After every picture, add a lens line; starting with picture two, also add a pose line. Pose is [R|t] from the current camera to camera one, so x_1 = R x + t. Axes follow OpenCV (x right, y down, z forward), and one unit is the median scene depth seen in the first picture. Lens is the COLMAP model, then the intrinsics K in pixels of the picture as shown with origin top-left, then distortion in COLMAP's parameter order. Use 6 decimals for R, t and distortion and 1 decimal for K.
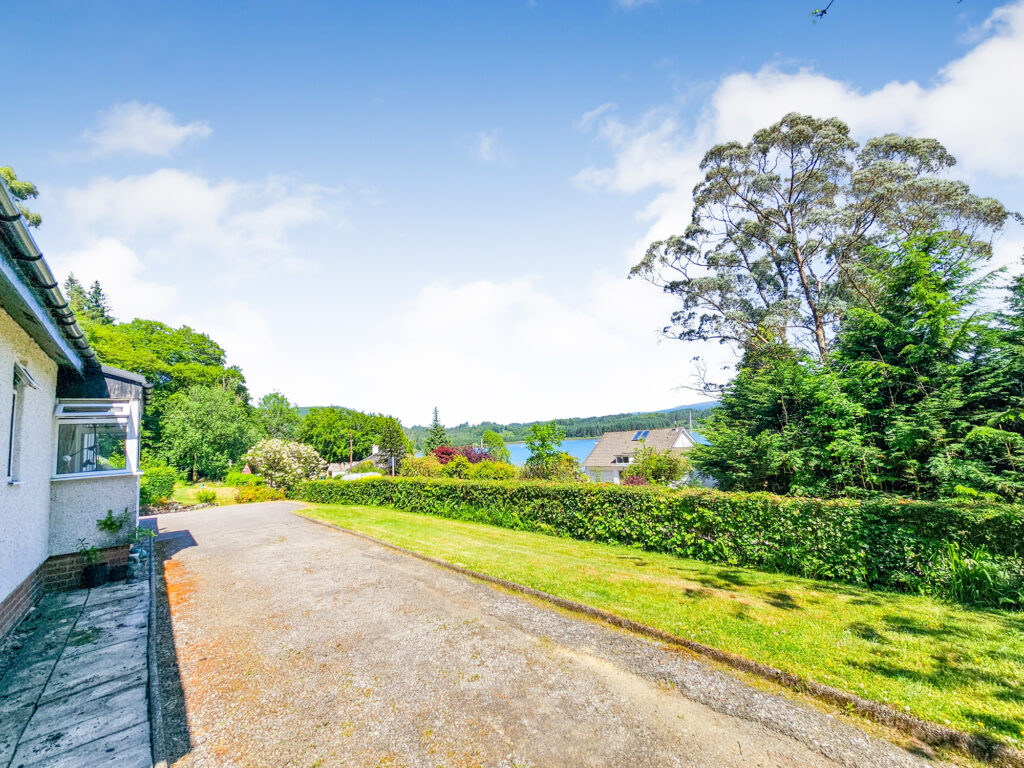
lens RADIAL K [[411.1, 0, 506.9], [0, 411.1, 383.2], [0, 0, 1]] dist [-0.001314, -0.000021]
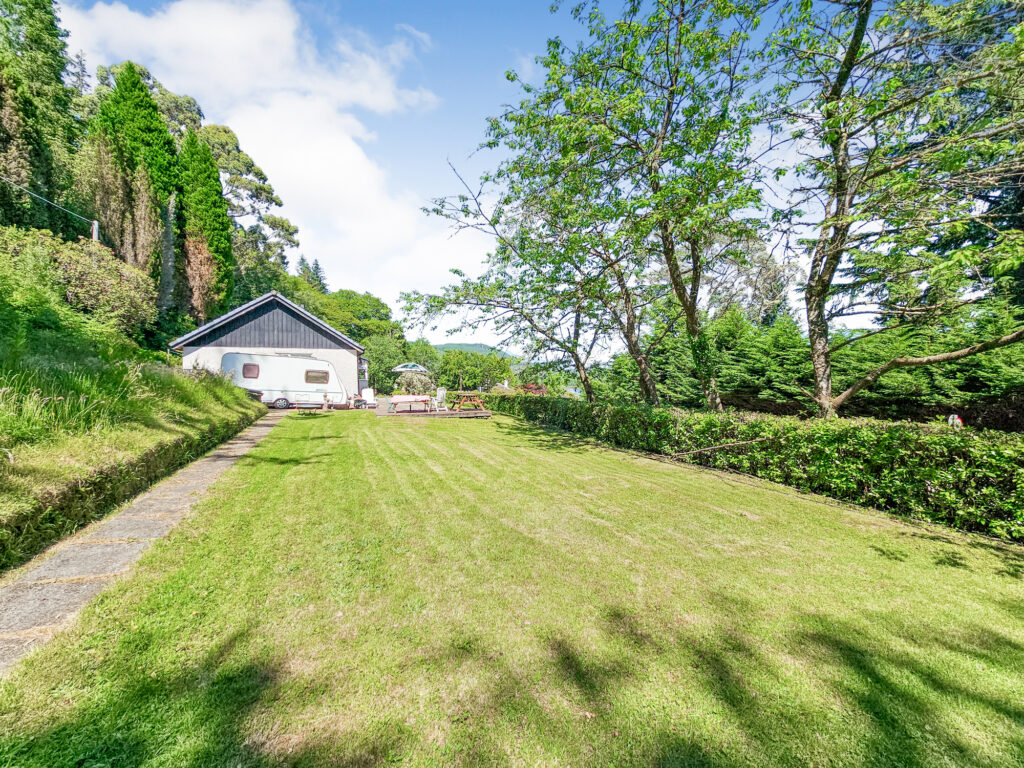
lens RADIAL K [[411.1, 0, 513.6], [0, 411.1, 381.1], [0, 0, 1]] dist [-0.001314, -0.000021]
pose [[0.947092, 0.055570, -0.316115, 0.217011], [-0.011851, 0.990281, 0.138577, -0.037794], [0.320743, -0.127499, 0.938546, -0.282251]]
